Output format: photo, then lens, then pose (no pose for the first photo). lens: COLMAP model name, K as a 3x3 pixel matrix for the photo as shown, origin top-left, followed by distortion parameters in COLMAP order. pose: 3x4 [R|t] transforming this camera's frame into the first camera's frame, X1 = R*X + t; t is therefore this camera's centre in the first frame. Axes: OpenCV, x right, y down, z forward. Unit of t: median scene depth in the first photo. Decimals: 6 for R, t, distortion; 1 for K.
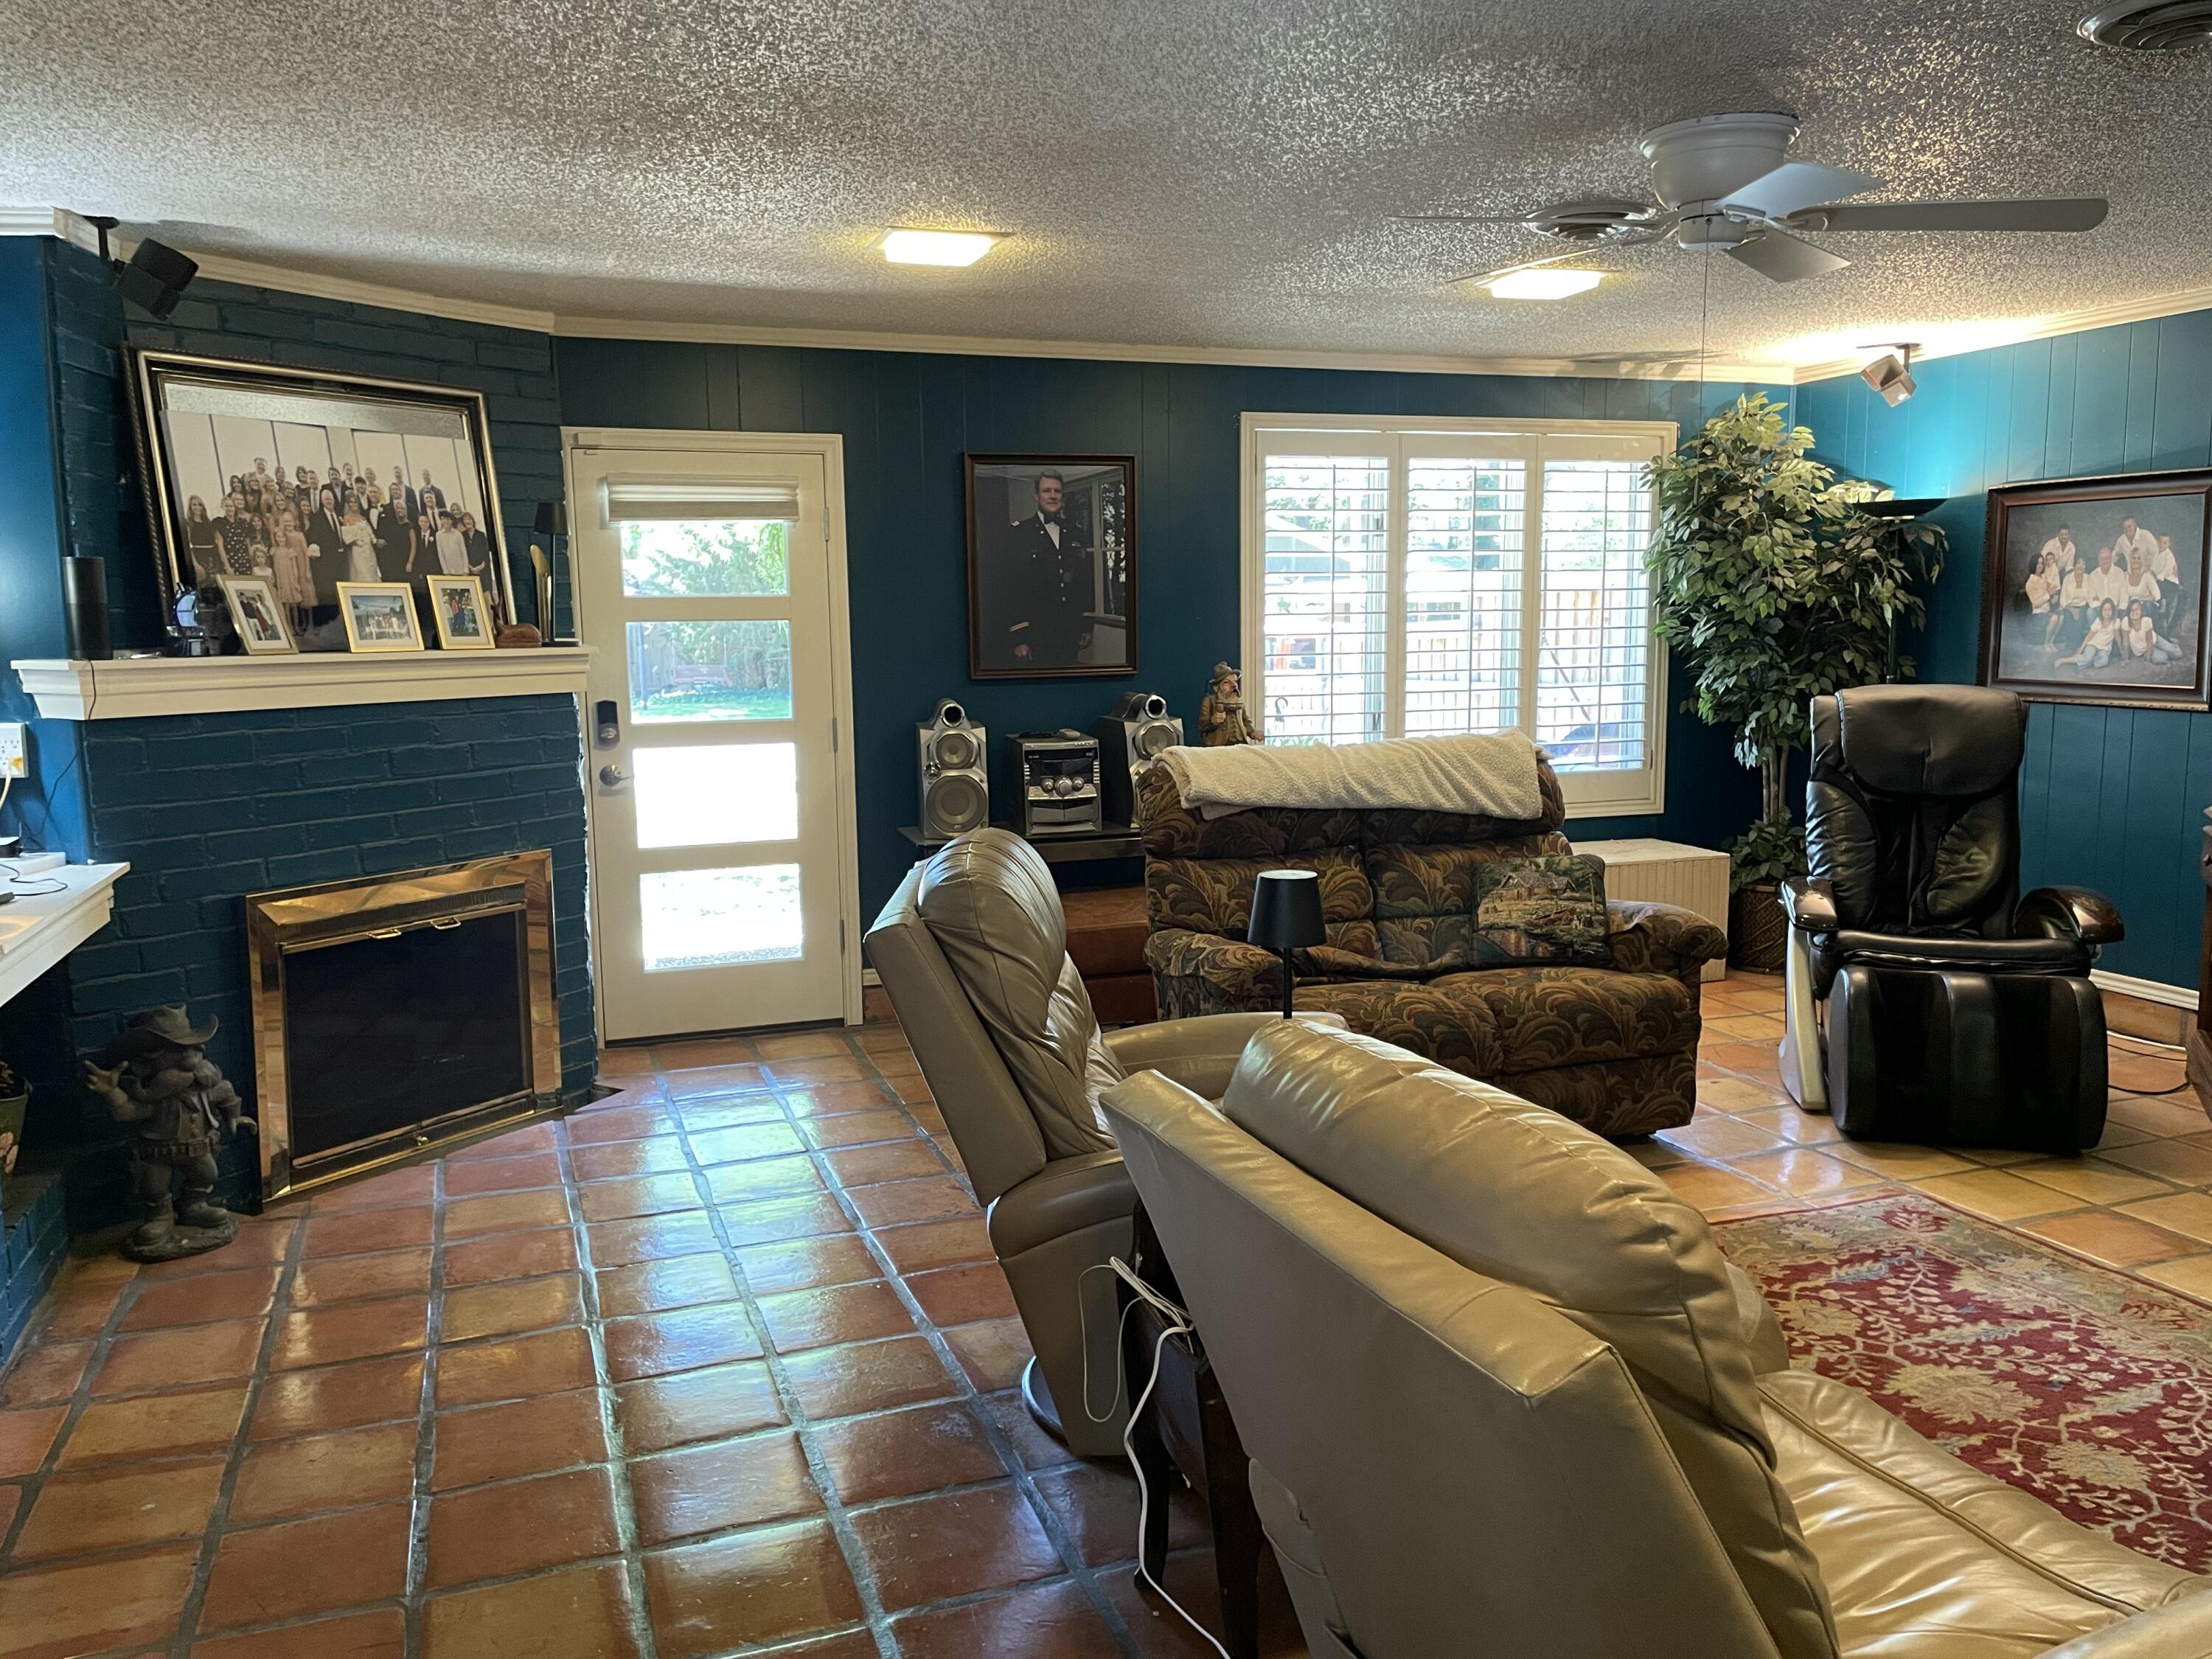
lens RADIAL K [[1665.6, 0, 1091.7], [0, 1665.6, 841.7], [0, 0, 1]] dist [0.093450, -0.123823]
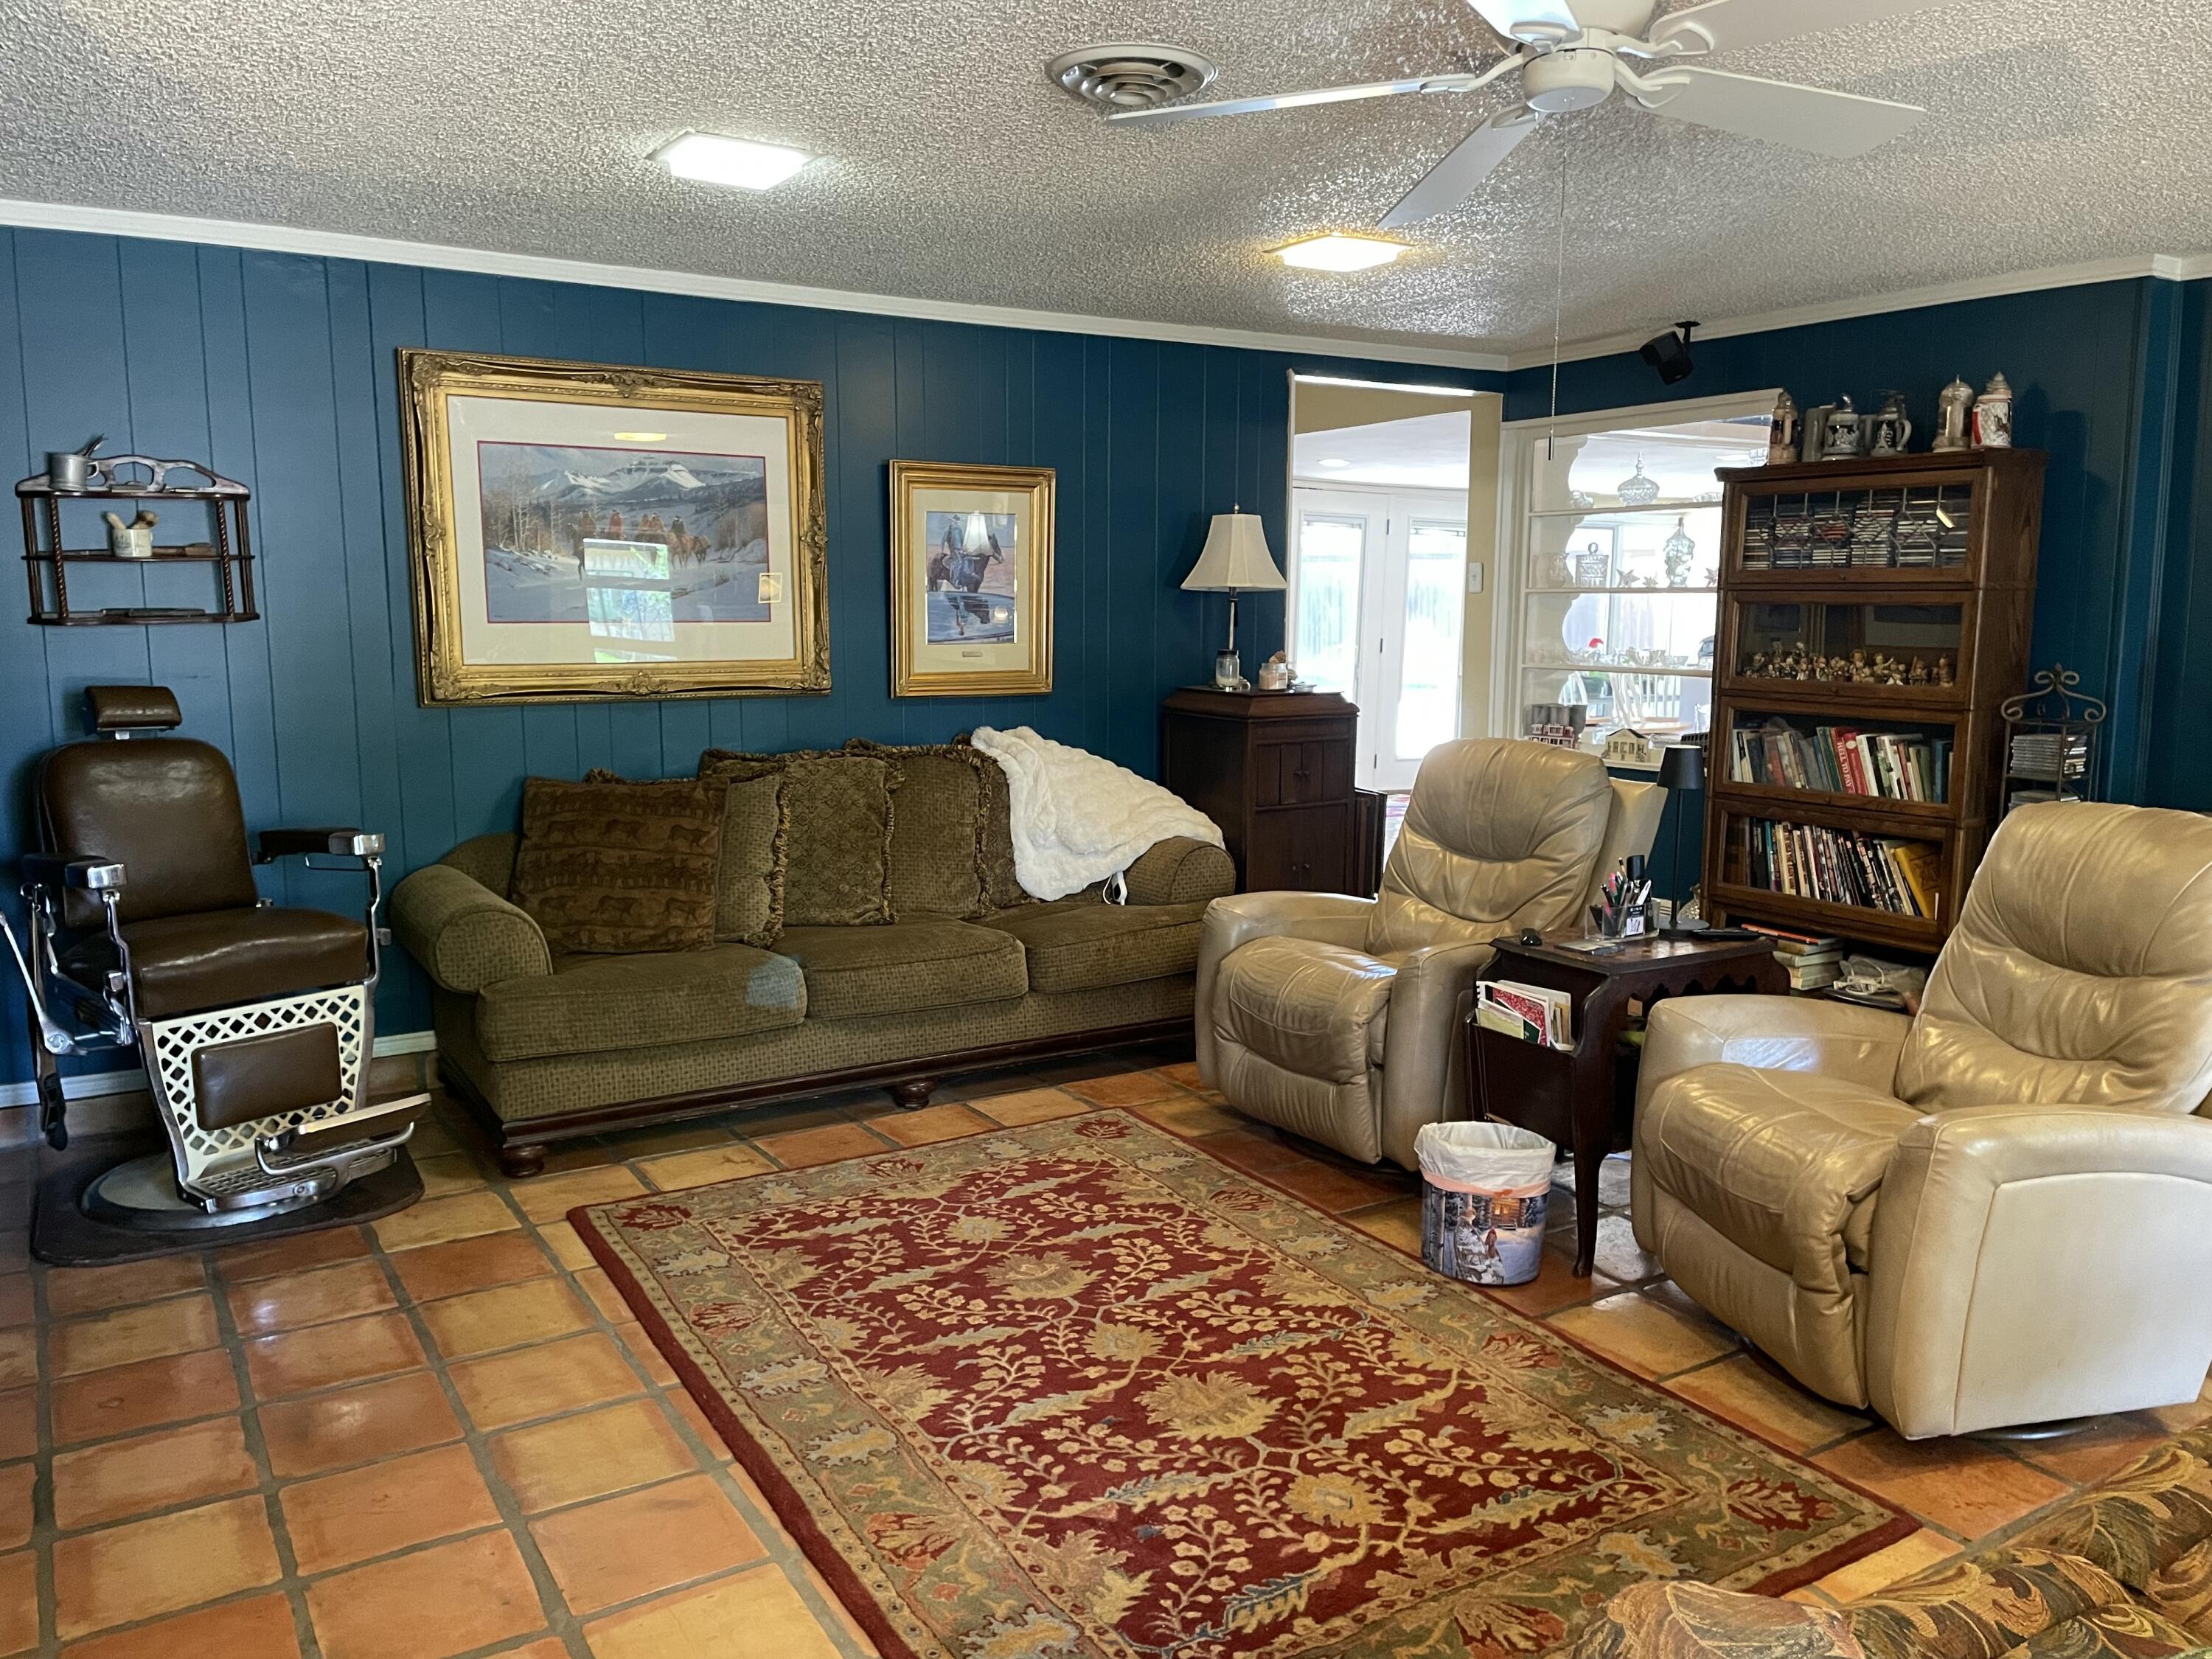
lens RADIAL K [[1665.6, 0, 1106.2], [0, 1665.6, 835.5], [0, 0, 1]] dist [0.093450, -0.123823]
pose [[-0.976805, 0.041510, -0.210067, 0.472541], [-0.018134, 0.961470, 0.274312, -0.157470], [0.213360, 0.271759, -0.938416, 1.123294]]
